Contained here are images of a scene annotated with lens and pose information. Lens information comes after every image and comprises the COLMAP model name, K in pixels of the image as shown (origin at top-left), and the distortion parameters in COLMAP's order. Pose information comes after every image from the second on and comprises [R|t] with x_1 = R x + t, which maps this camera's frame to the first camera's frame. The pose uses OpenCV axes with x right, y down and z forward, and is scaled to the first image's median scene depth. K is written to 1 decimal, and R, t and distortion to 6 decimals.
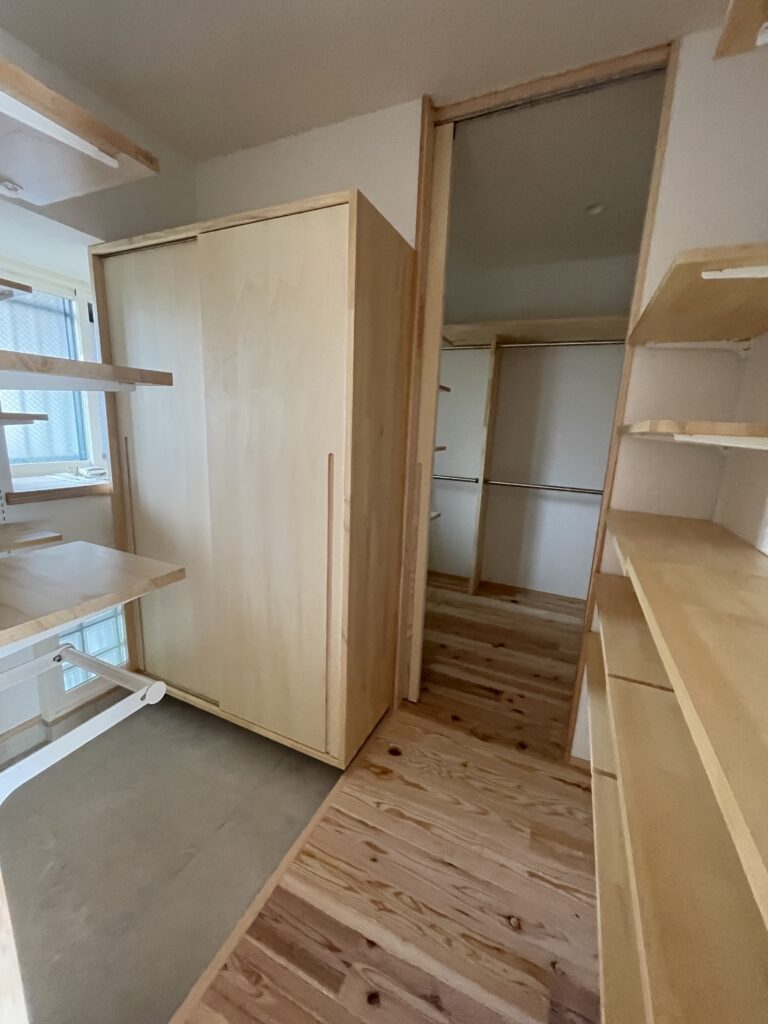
lens RADIAL K [[412.6, 0, 390.3], [0, 412.6, 510.3], [0, 0, 1]] dist [0.001960, -0.000967]
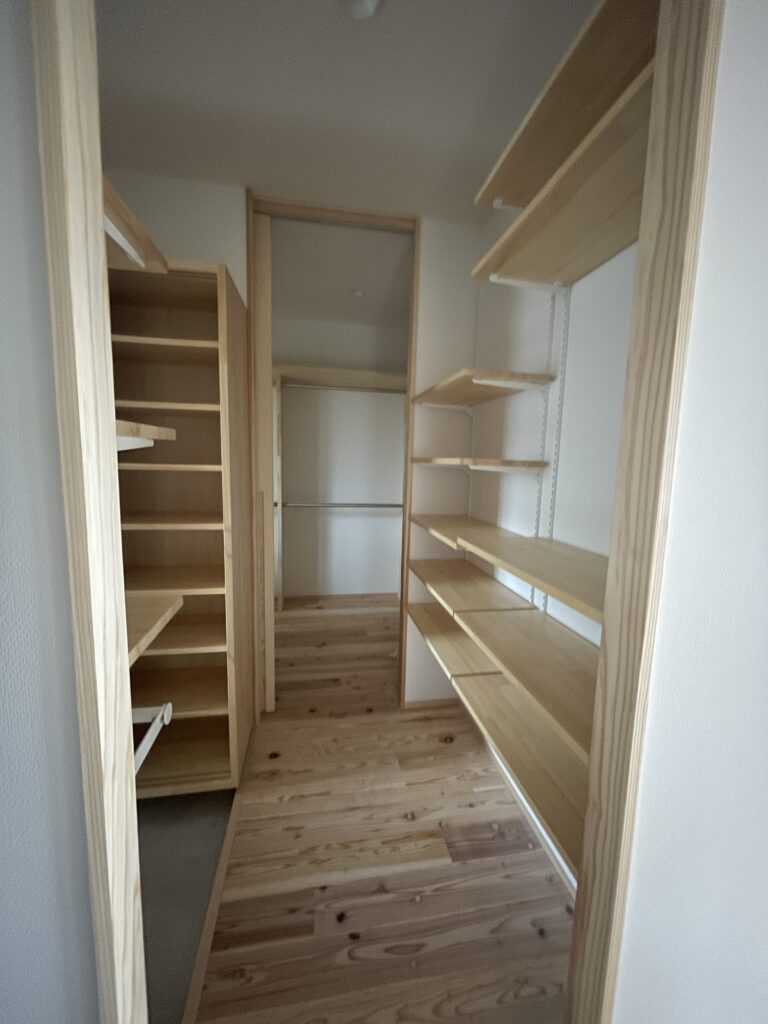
lens RADIAL K [[412.6, 0, 388.7], [0, 412.6, 511.2], [0, 0, 1]] dist [0.001960, -0.000967]
pose [[0.823865, -0.095235, 0.558728, -0.343411], [0.124204, 0.992157, -0.014031, -0.003686], [-0.553010, 0.080956, 0.829232, -0.148974]]
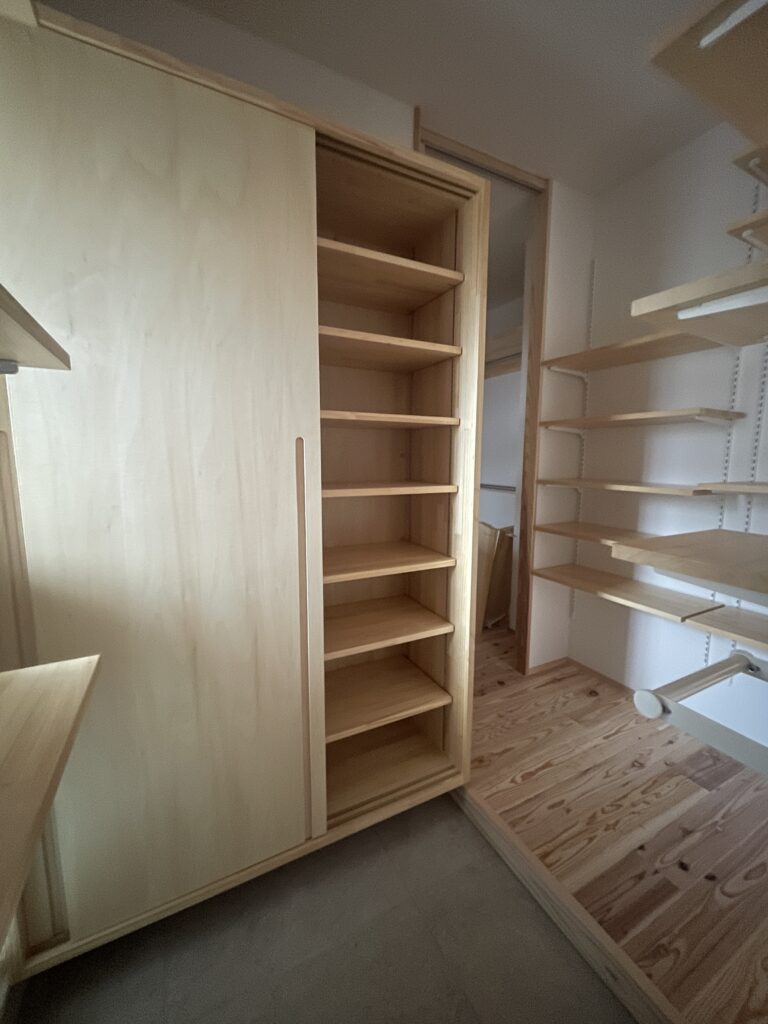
lens RADIAL K [[412.6, 0, 387.0], [0, 412.6, 509.9], [0, 0, 1]] dist [0.001960, -0.000967]
pose [[0.617824, -0.143643, 0.773085, -0.944296], [0.181623, 0.982655, 0.037436, -0.049705], [-0.765054, 0.117281, 0.633197, 0.523325]]
